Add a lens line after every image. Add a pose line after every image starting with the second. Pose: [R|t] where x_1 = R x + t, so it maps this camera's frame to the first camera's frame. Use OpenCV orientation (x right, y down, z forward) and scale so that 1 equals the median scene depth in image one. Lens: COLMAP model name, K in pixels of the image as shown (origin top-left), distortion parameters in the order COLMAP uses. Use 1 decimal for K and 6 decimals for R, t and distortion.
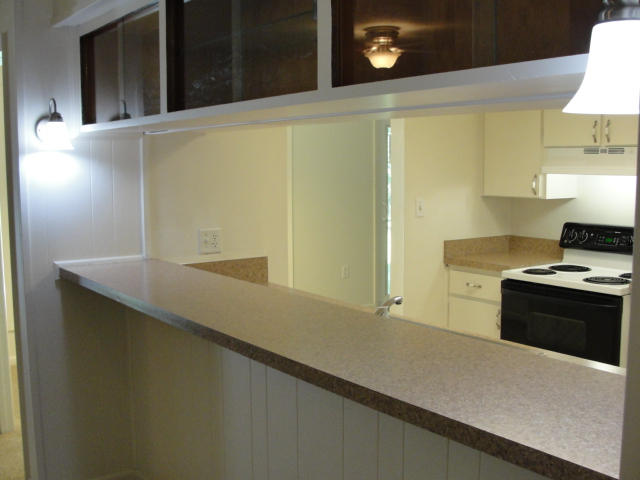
lens RADIAL K [[736.9, 0, 321.4], [0, 736.9, 243.5], [0, 0, 1]] dist [-0.097992, 0.000000]
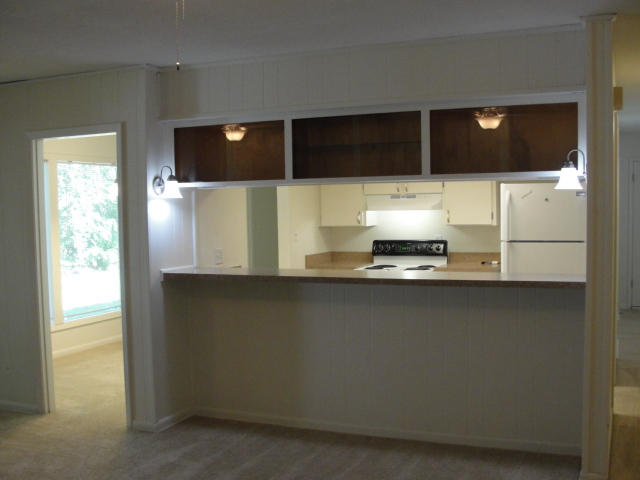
lens RADIAL K [[736.9, 0, 320.6], [0, 736.9, 242.6], [0, 0, 1]] dist [-0.097992, 0.000000]
pose [[0.870350, -0.037787, 0.490982, -0.601401], [0.069663, 0.996472, -0.046799, 0.046615], [-0.487481, 0.074934, 0.869912, -0.395561]]
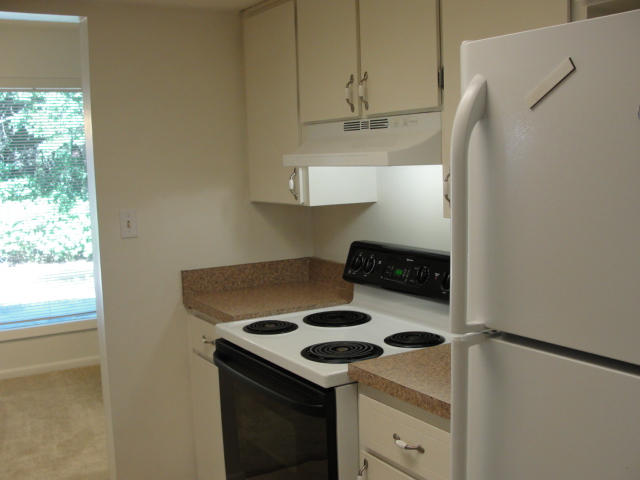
lens RADIAL K [[736.9, 0, 317.9], [0, 736.9, 236.3], [0, 0, 1]] dist [-0.097992, 0.000000]
pose [[0.996272, -0.017173, -0.084543, 0.368685], [0.016950, 0.999851, -0.003351, -0.032651], [0.084588, 0.001905, 0.996414, 0.367369]]
